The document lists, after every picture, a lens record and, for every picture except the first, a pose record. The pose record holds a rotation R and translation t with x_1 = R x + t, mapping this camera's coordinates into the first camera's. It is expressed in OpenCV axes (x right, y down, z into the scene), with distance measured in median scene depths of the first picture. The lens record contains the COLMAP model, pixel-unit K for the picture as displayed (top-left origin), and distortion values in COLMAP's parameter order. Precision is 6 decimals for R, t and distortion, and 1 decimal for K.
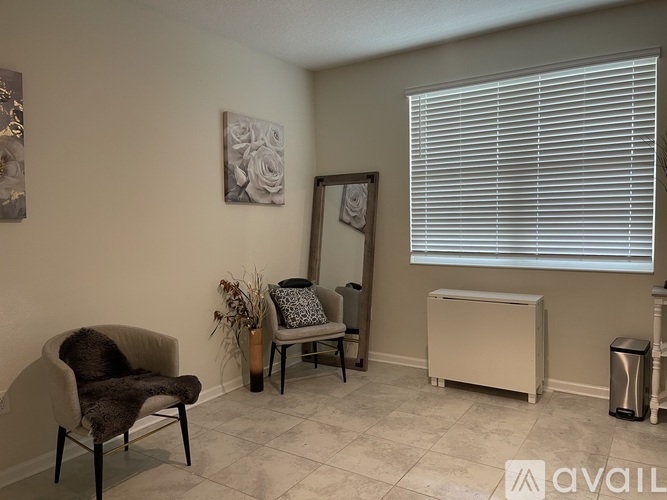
lens RADIAL K [[514.9, 0, 333.5], [0, 514.9, 250.0], [0, 0, 1]] dist [0.110256, -0.134814]
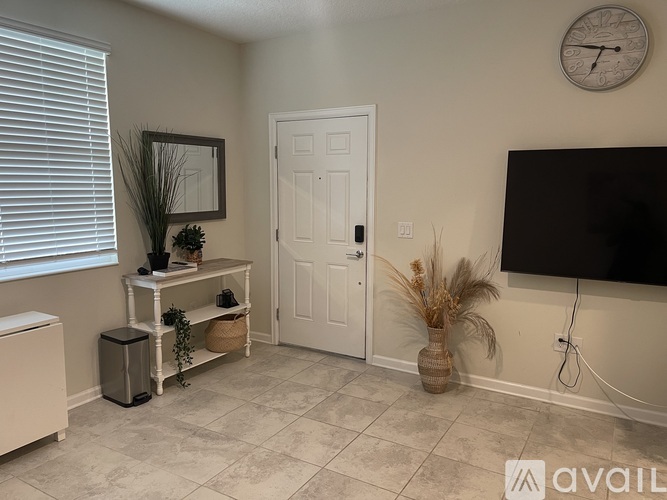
lens RADIAL K [[514.9, 0, 333.5], [0, 514.9, 250.0], [0, 0, 1]] dist [0.110256, -0.134814]
pose [[-0.037009, -0.111564, 0.993068, -0.457395], [0.074399, 0.990683, 0.114068, -0.071253], [-0.996542, 0.078104, -0.028364, 0.615681]]
